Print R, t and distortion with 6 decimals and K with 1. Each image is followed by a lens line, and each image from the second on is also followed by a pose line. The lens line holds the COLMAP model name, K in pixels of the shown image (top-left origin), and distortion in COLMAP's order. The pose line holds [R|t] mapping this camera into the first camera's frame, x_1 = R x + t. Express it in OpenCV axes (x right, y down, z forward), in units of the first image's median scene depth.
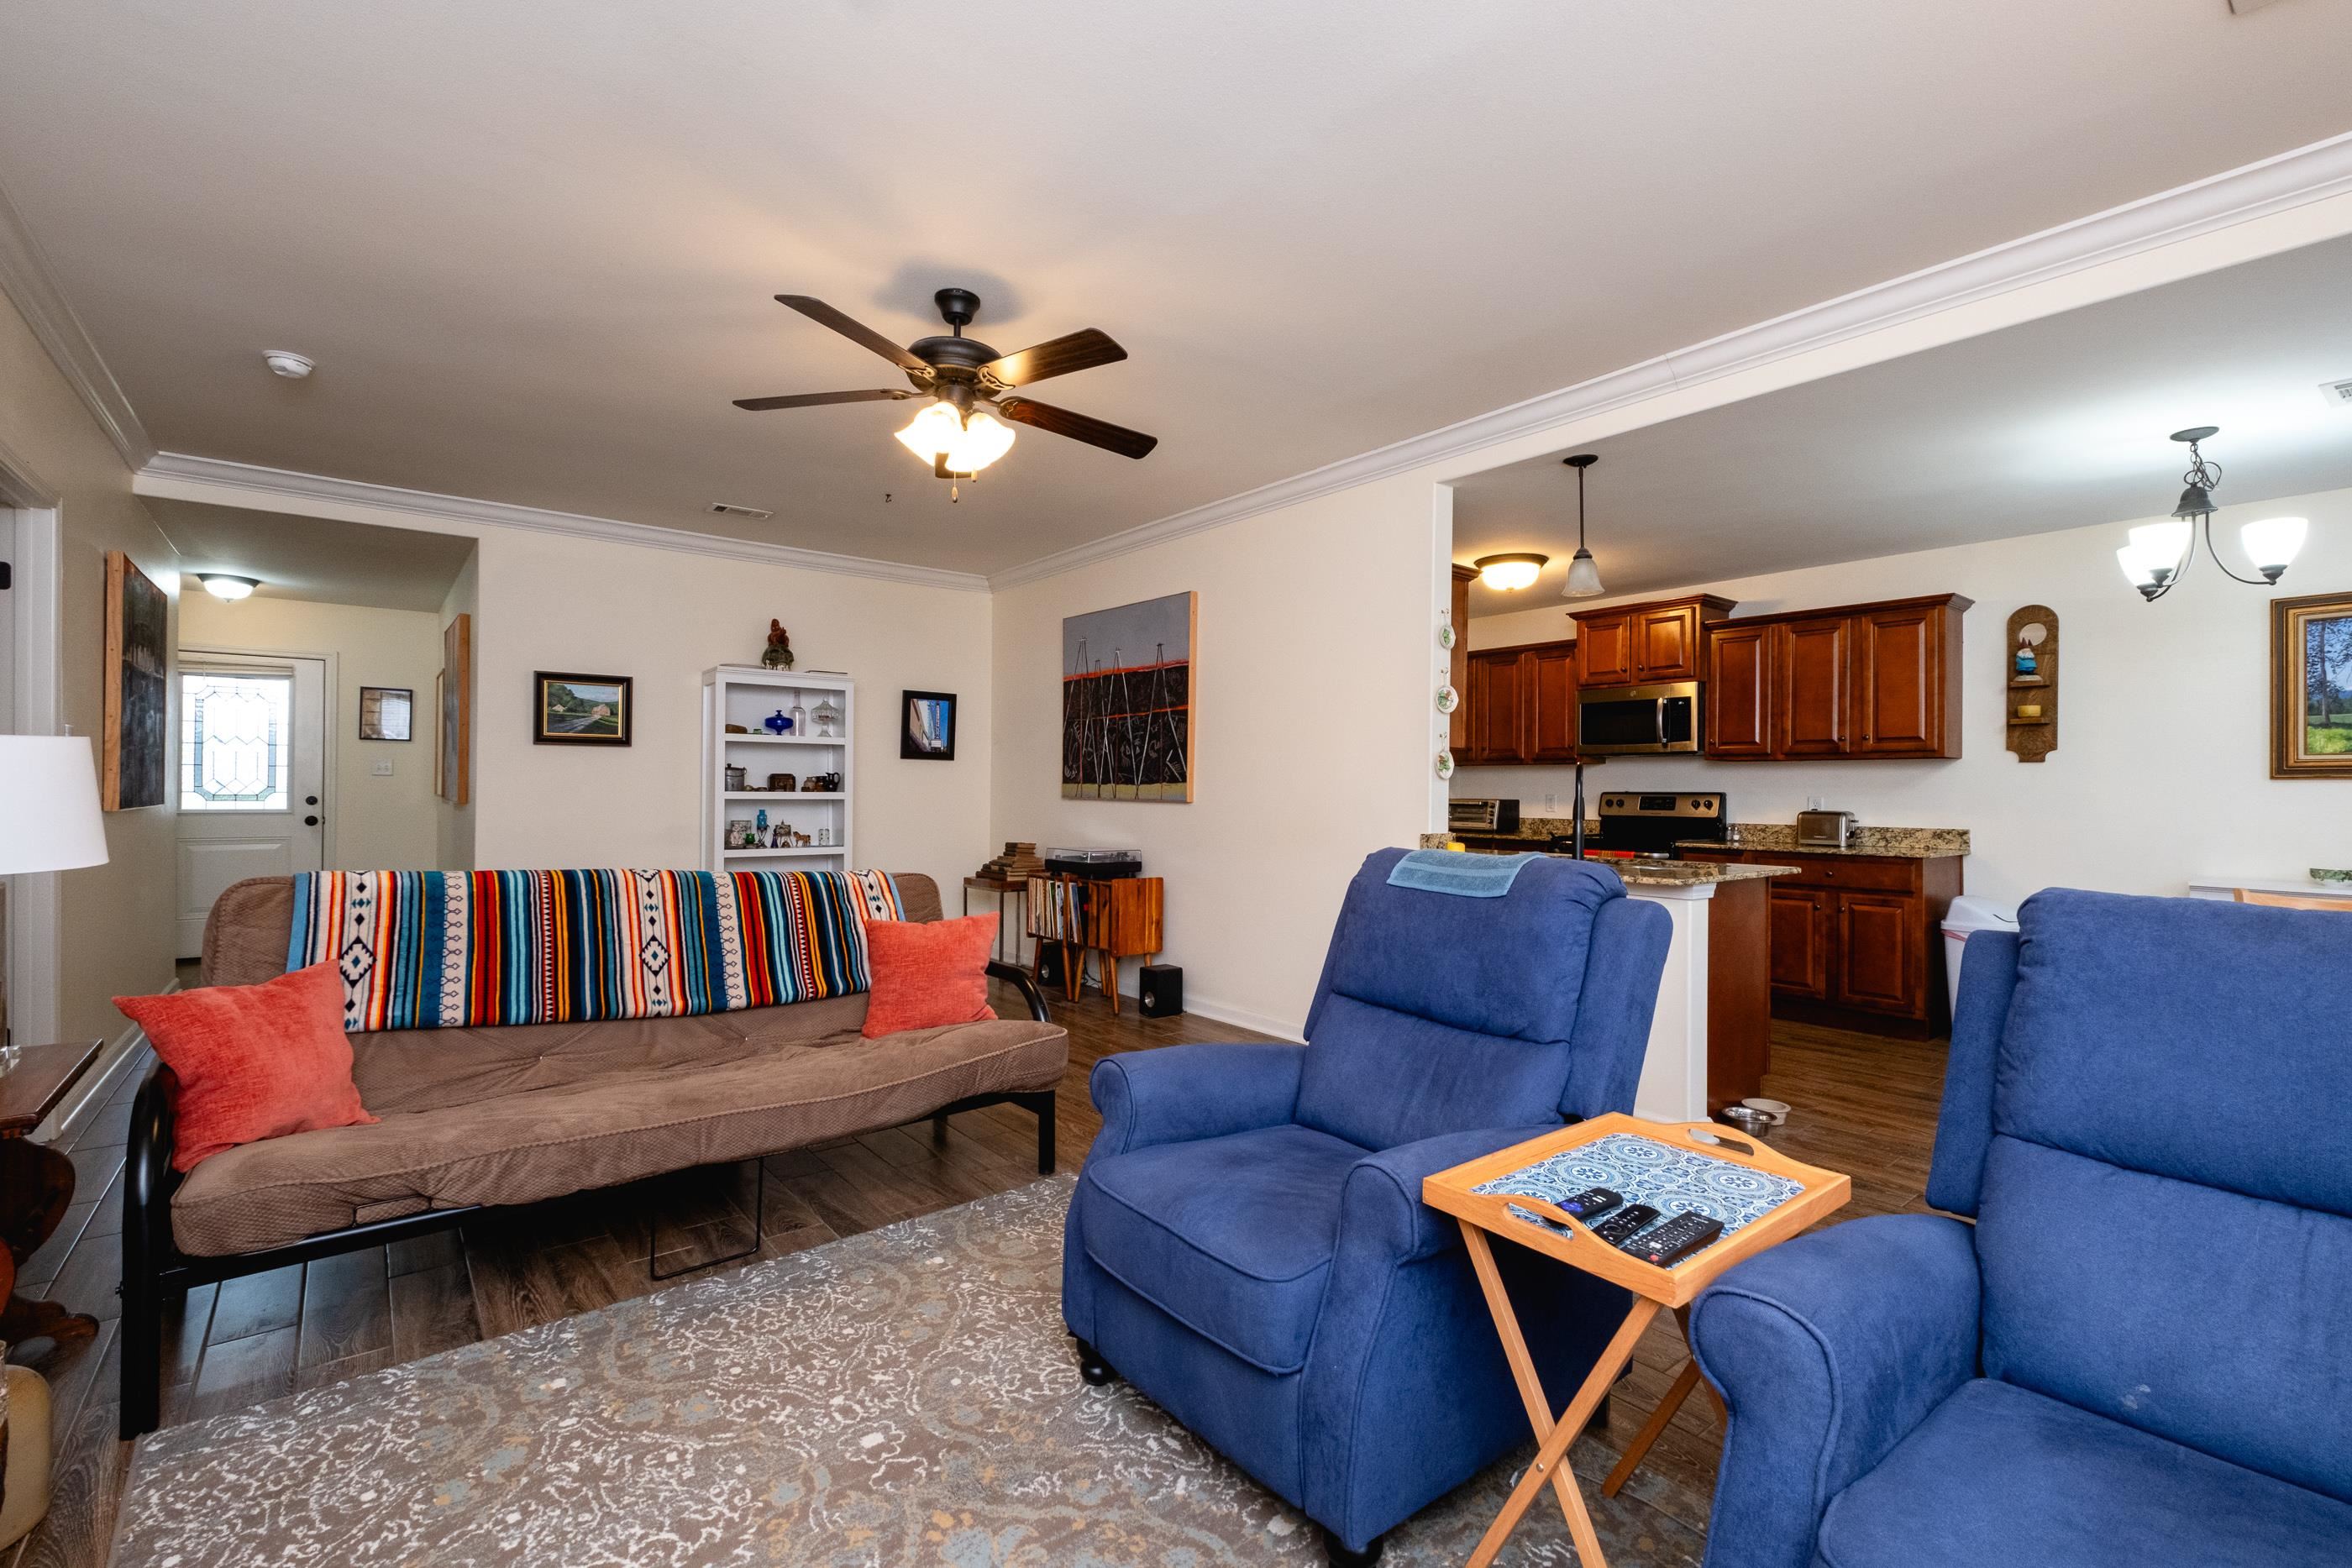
lens RADIAL K [[1031.4, 0, 1171.0], [0, 1031.4, 790.8], [0, 0, 1]] dist [-0.000839, -0.000881]
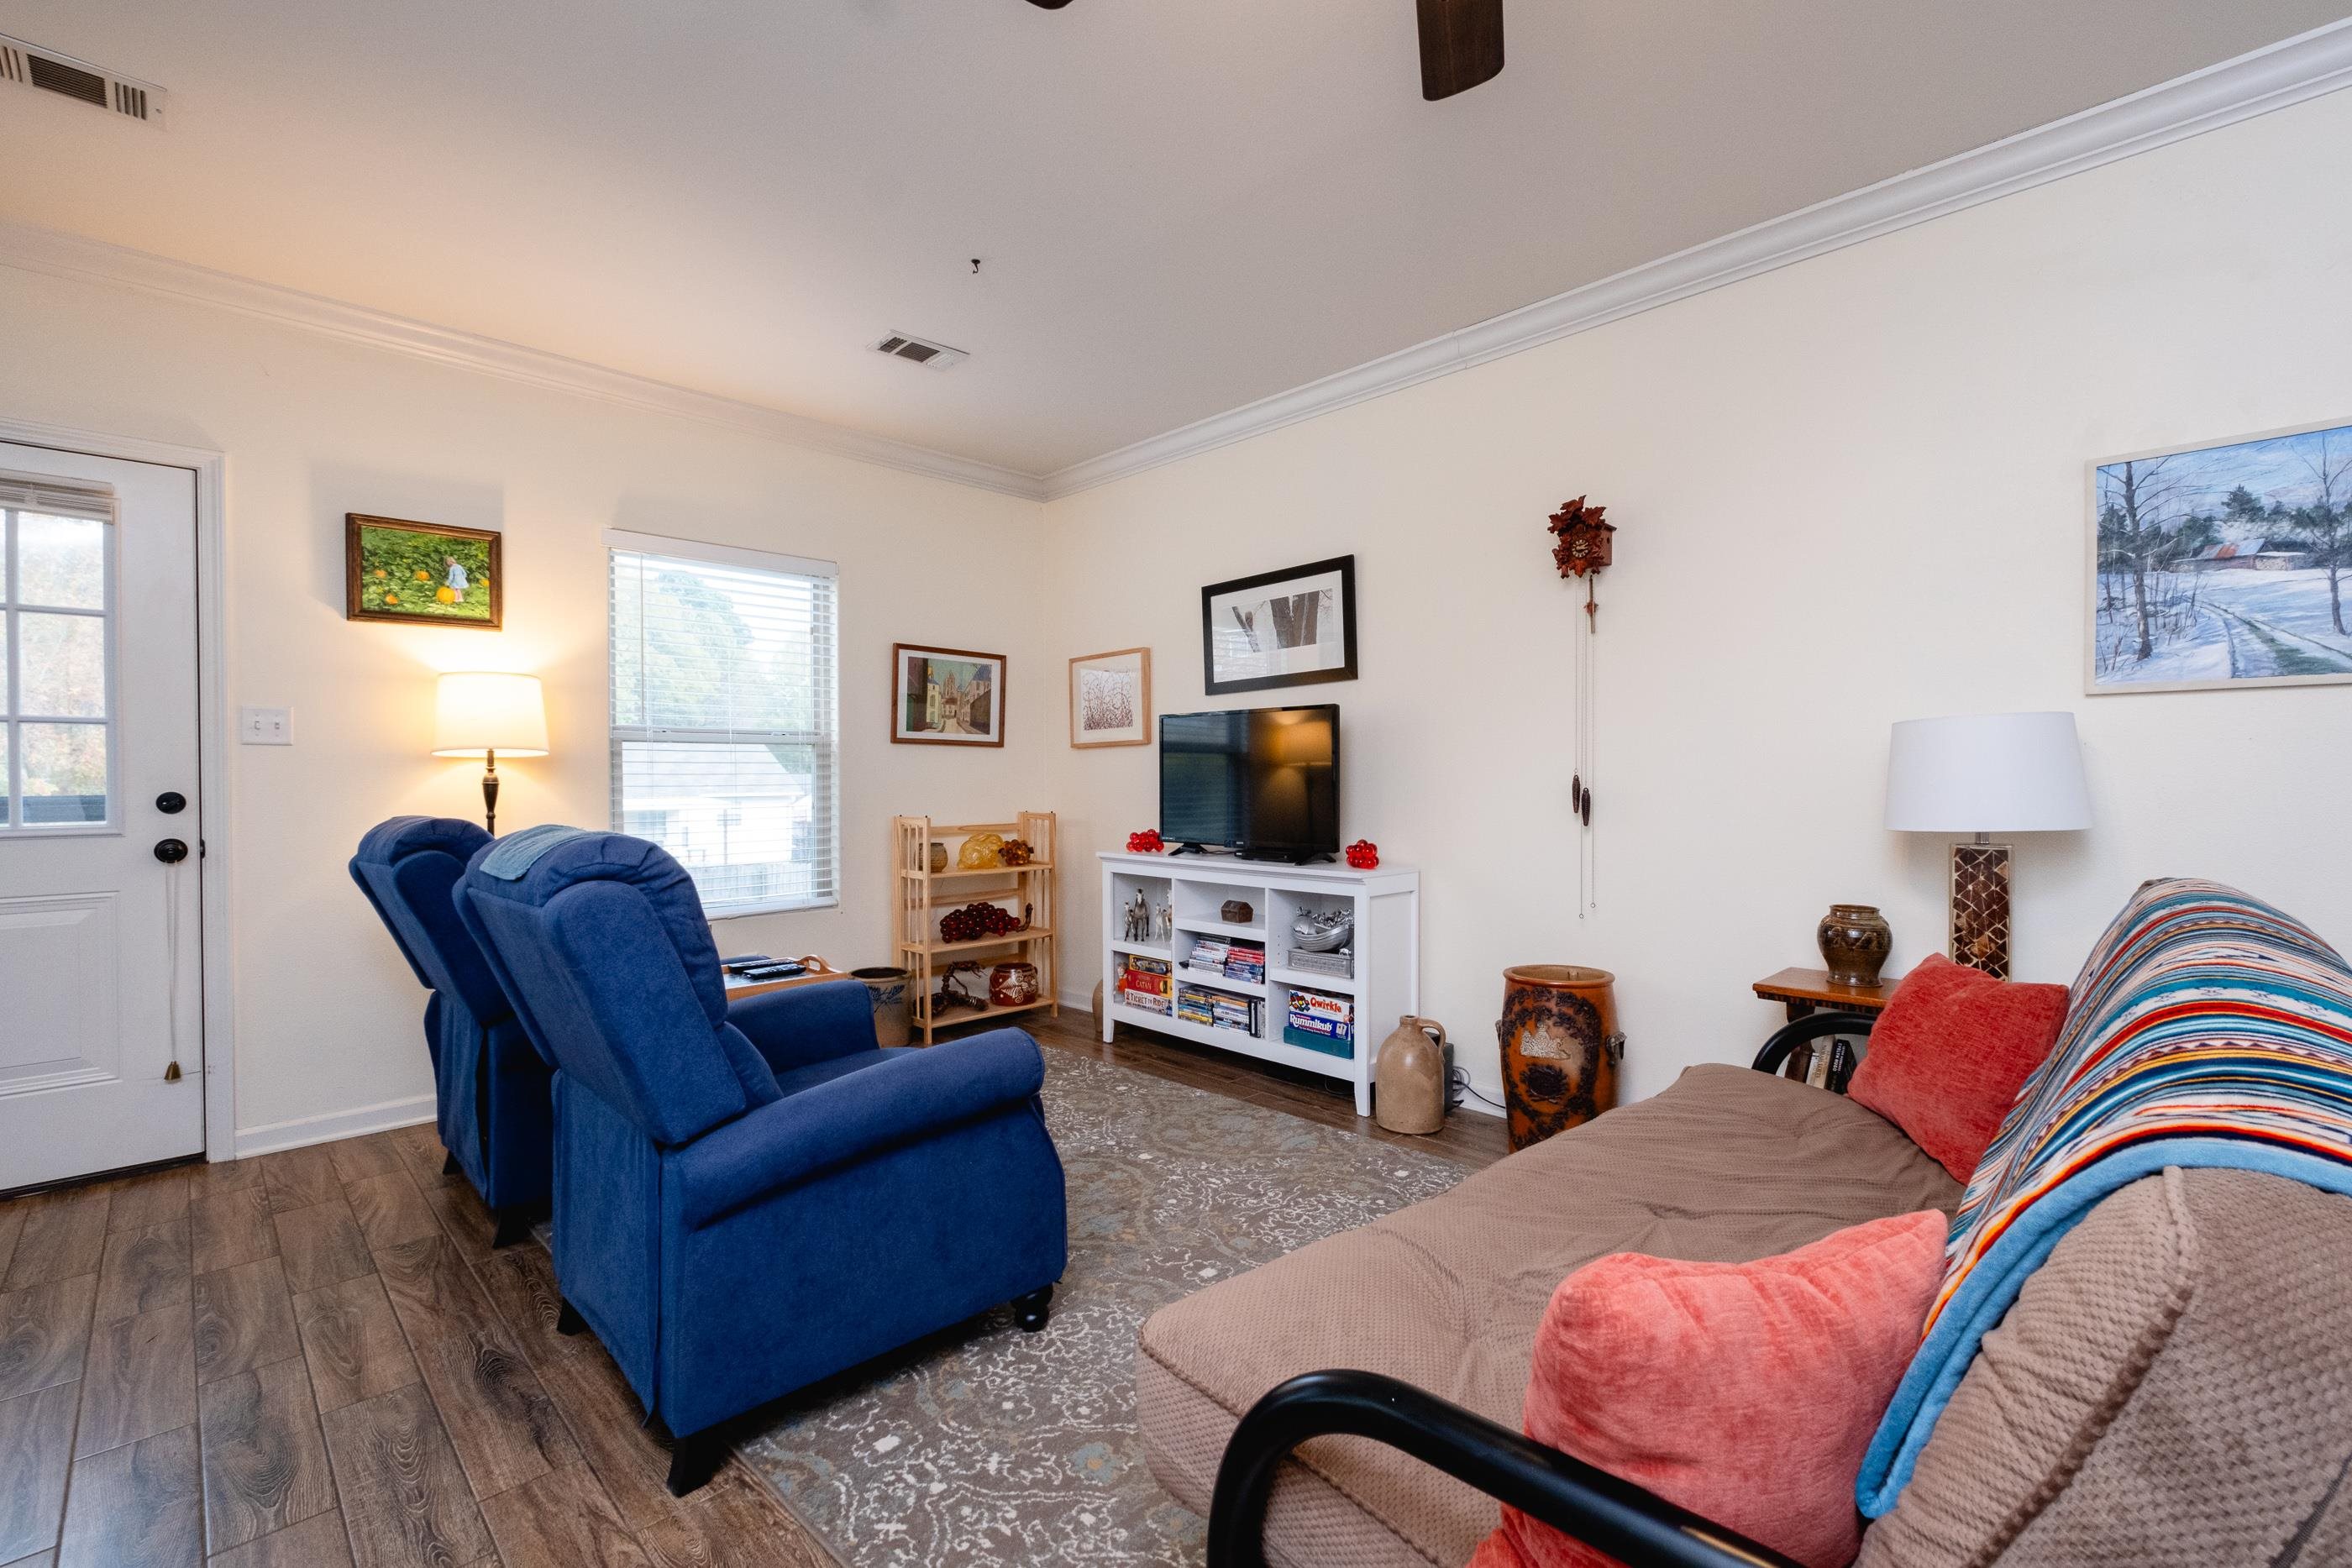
lens RADIAL K [[1031.4, 0, 1189.5], [0, 1031.4, 783.9], [0, 0, 1]] dist [-0.000839, -0.000881]
pose [[-0.992538, -0.003972, -0.121872, -0.040164], [-0.005315, 0.999929, 0.010691, 0.004935], [0.121821, 0.011259, -0.992488, 0.827554]]
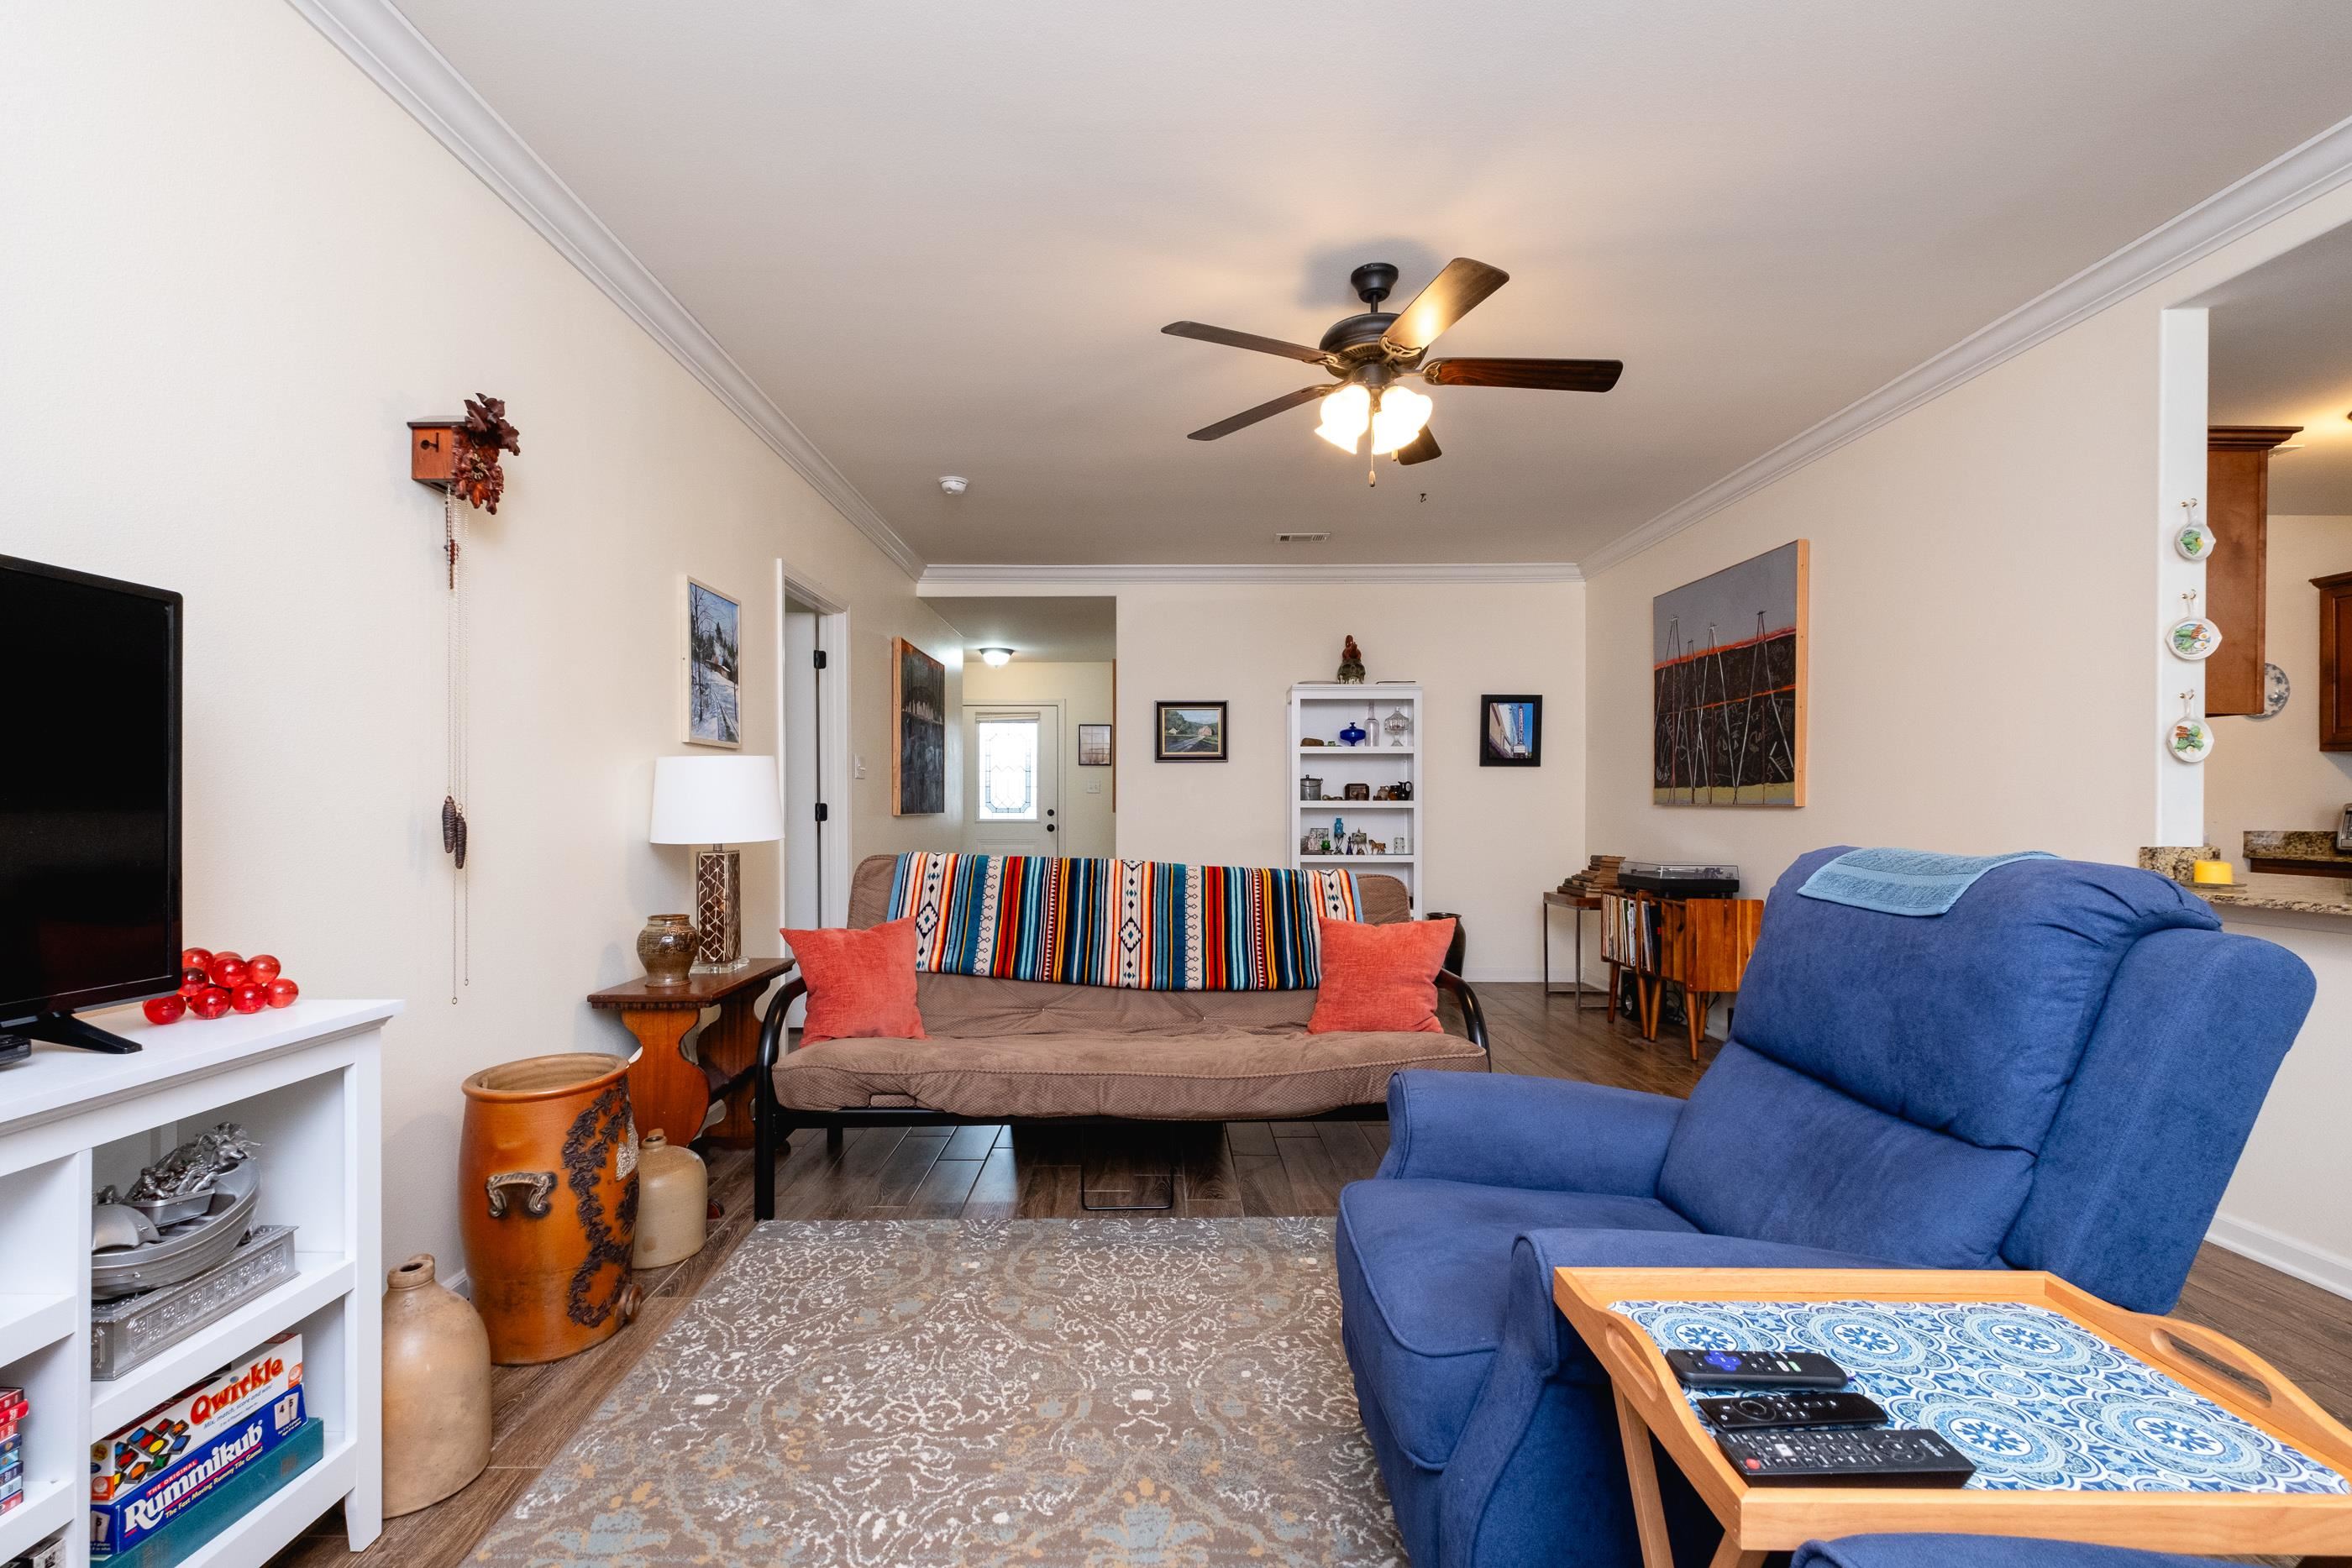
lens RADIAL K [[1031.4, 0, 1144.4], [0, 1031.4, 812.1], [0, 0, 1]] dist [-0.000839, -0.000881]
pose [[0.775936, -0.004377, -0.630796, 0.137475], [0.005216, 0.999986, -0.000523, 0.014191], [0.630790, -0.002884, 0.775948, 0.069990]]
